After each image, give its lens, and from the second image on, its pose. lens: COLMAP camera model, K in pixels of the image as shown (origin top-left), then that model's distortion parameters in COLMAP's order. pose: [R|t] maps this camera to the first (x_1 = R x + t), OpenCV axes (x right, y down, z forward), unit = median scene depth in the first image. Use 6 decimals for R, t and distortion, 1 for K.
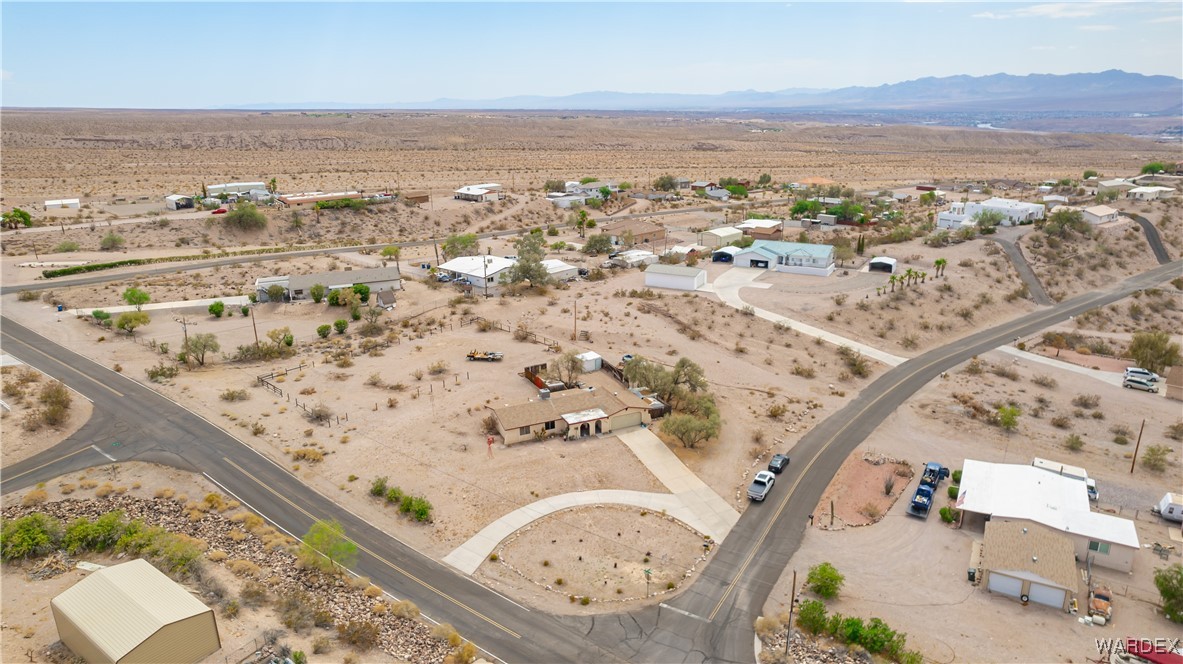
lens RADIAL K [[770.9, 0, 588.7], [0, 770.9, 341.5], [0, 0, 1]] dist [-0.074654, 0.065038]
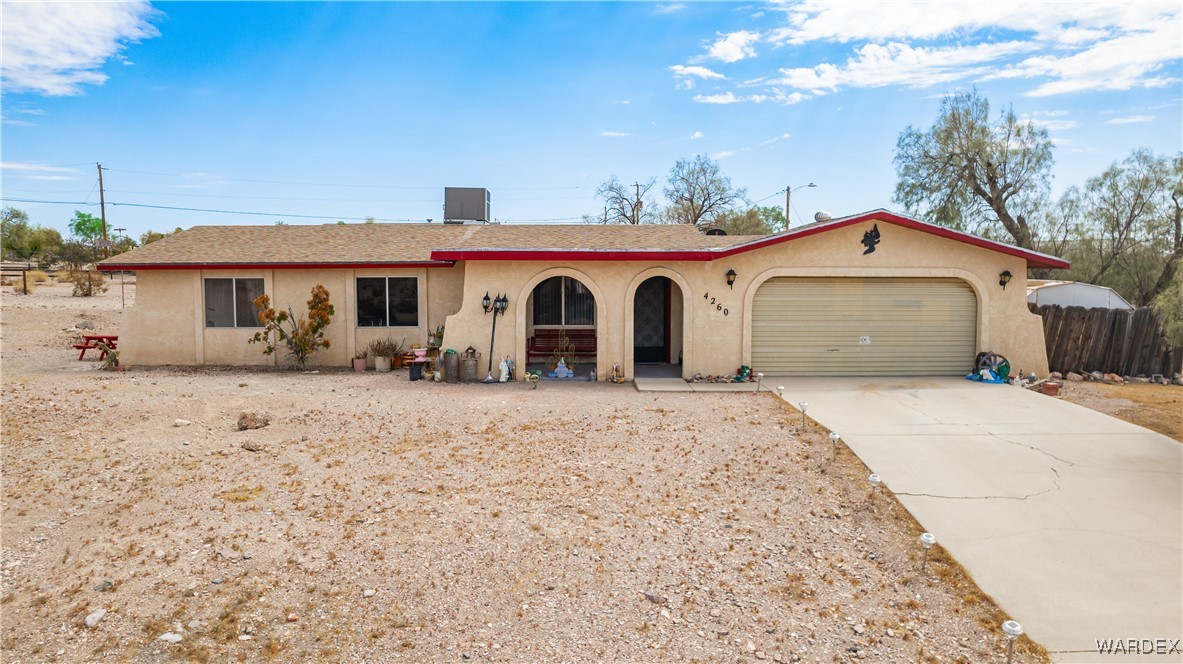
lens RADIAL K [[776.9, 0, 593.9], [0, 776.9, 334.8], [0, 0, 1]] dist [-0.081321, 0.062184]
pose [[0.918890, 0.043798, -0.392076, 0.059707], [-0.138336, 0.966489, -0.216247, 0.146665], [0.369465, 0.252945, 0.894155, 0.862646]]
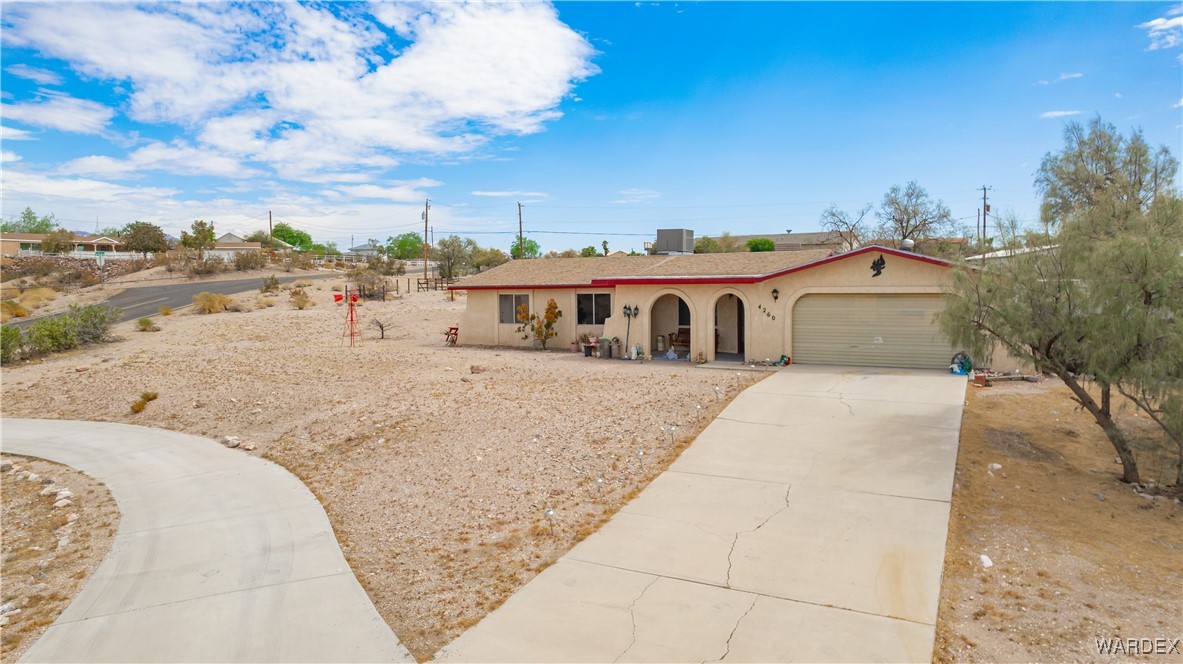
lens RADIAL K [[770.9, 0, 588.7], [0, 770.9, 341.5], [0, 0, 1]] dist [-0.074654, 0.065038]
pose [[0.588534, 0.067856, -0.805620, 0.169169], [-0.253276, 0.961786, -0.104017, 0.148631], [0.767775, 0.265262, 0.583230, 0.840101]]
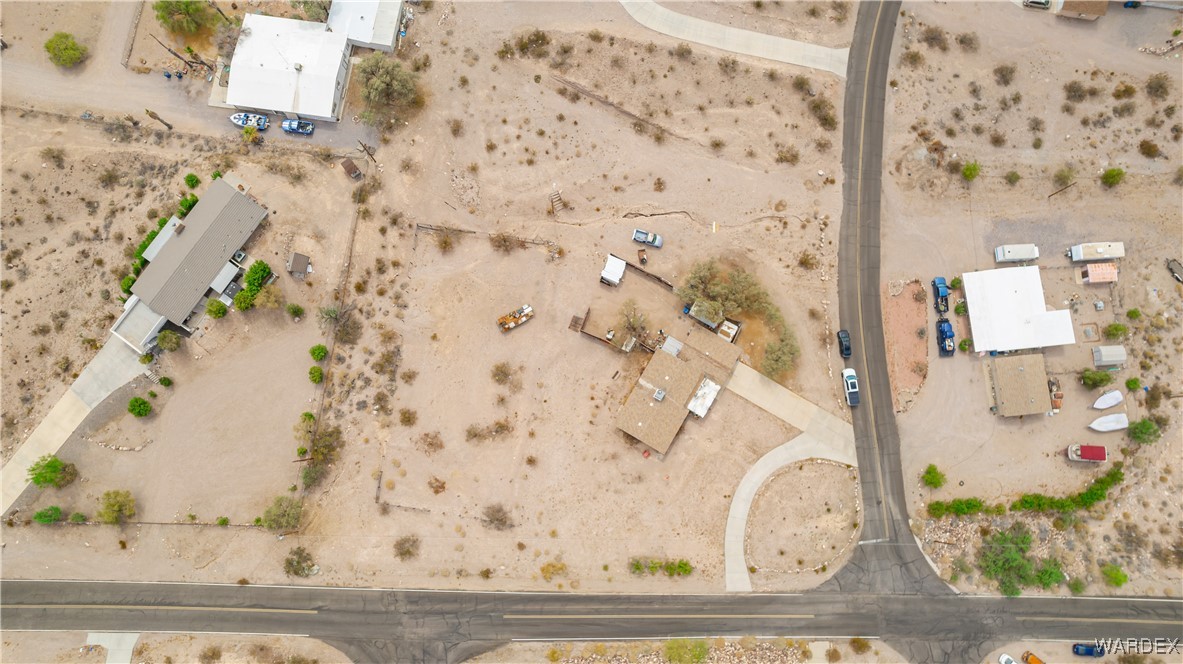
lens RADIAL K [[770.9, 0, 588.7], [0, 770.9, 341.5], [0, 0, 1]] dist [-0.074654, 0.065038]
pose [[0.815294, -0.571508, 0.093141, -0.209374], [0.158379, 0.374811, 0.913473, -1.031862], [-0.556967, -0.729997, 0.396096, 0.695976]]
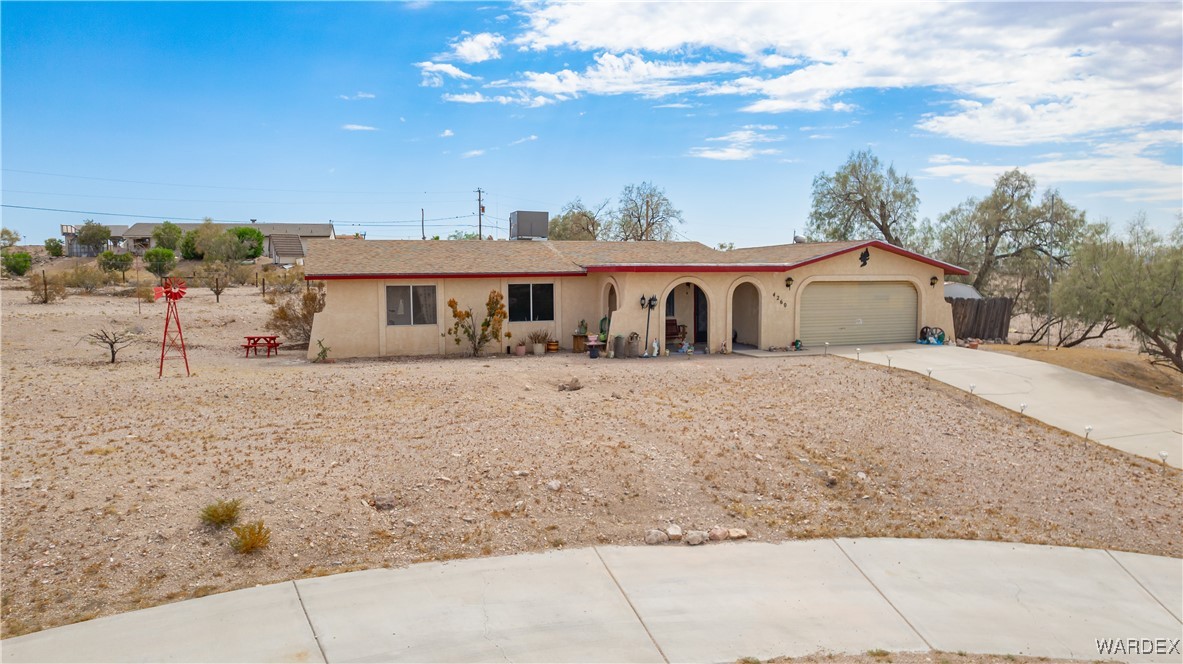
lens RADIAL K [[770.9, 0, 588.7], [0, 770.9, 341.5], [0, 0, 1]] dist [-0.074654, 0.065038]
pose [[0.996447, 0.015710, -0.082746, -0.014889], [-0.034593, 0.972098, -0.232012, 0.171335], [0.076792, 0.234050, 0.969187, 0.784068]]
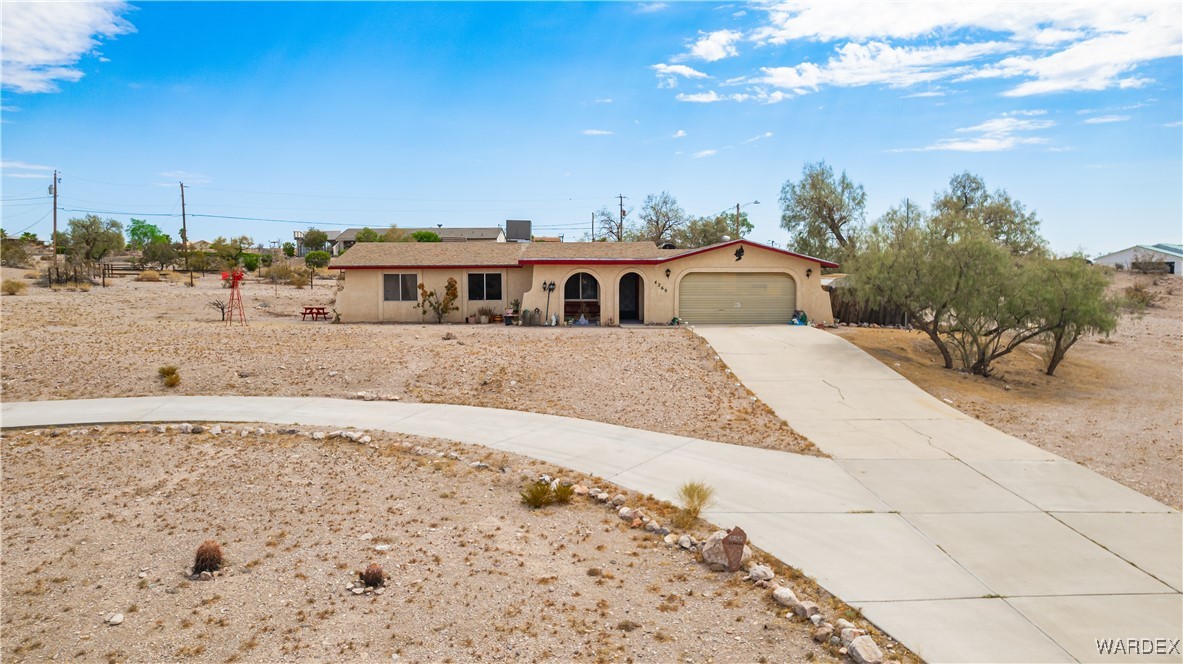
lens RADIAL K [[789.0, 0, 595.2], [0, 789.0, 333.2], [0, 0, 1]] dist [-0.080799, 0.066028]
pose [[0.928076, 0.039723, -0.370267, 0.111394], [-0.129410, 0.966729, -0.220654, 0.192290], [0.349183, 0.252700, 0.902338, 0.727839]]
